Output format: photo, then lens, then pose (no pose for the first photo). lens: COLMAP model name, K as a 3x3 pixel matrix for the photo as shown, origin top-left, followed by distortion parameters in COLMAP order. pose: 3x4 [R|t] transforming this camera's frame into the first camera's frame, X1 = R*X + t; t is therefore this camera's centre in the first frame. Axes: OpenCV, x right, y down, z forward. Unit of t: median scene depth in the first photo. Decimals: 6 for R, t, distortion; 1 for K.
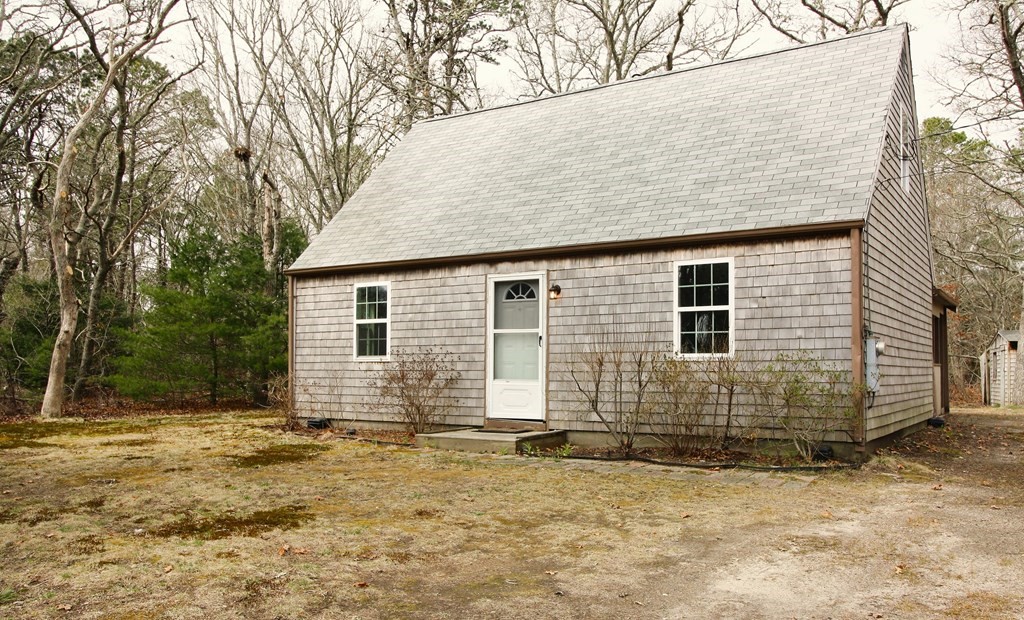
lens RADIAL K [[878.4, 0, 512.0], [0, 878.4, 310.0], [0, 0, 1]] dist [0.002243, -0.000017]
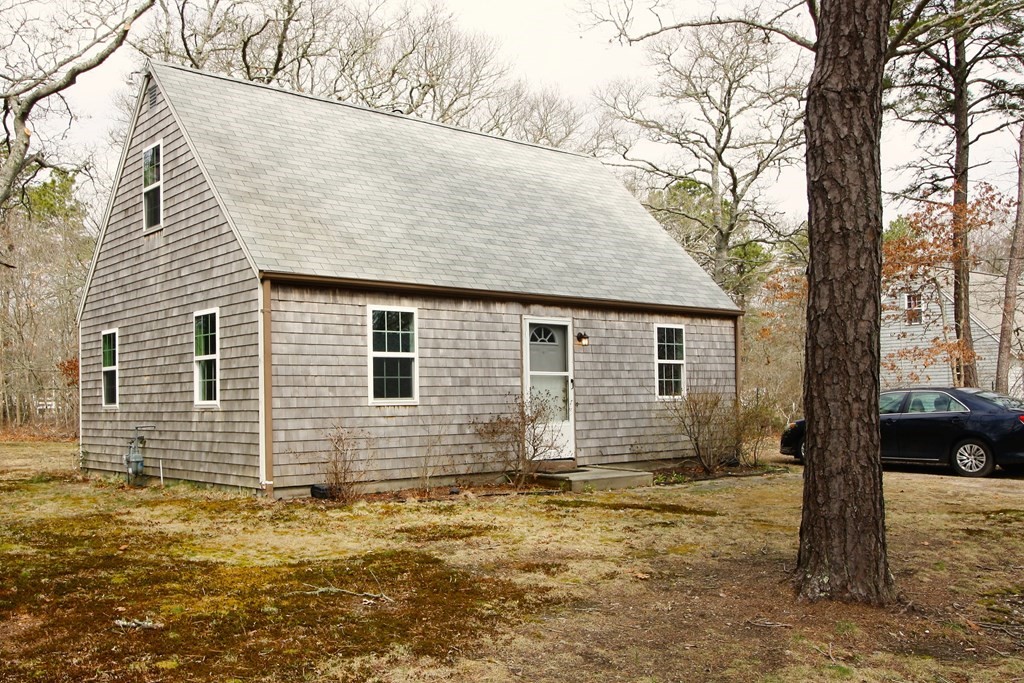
lens RADIAL K [[967.3, 0, 512.0], [0, 967.3, 341.5], [0, 0, 1]] dist [-0.002393, -0.000208]
pose [[0.267346, 0.059690, 0.961750, -1.093294], [-0.042888, 0.997828, -0.050007, 0.044832], [-0.962646, -0.027878, 0.269325, 0.737730]]
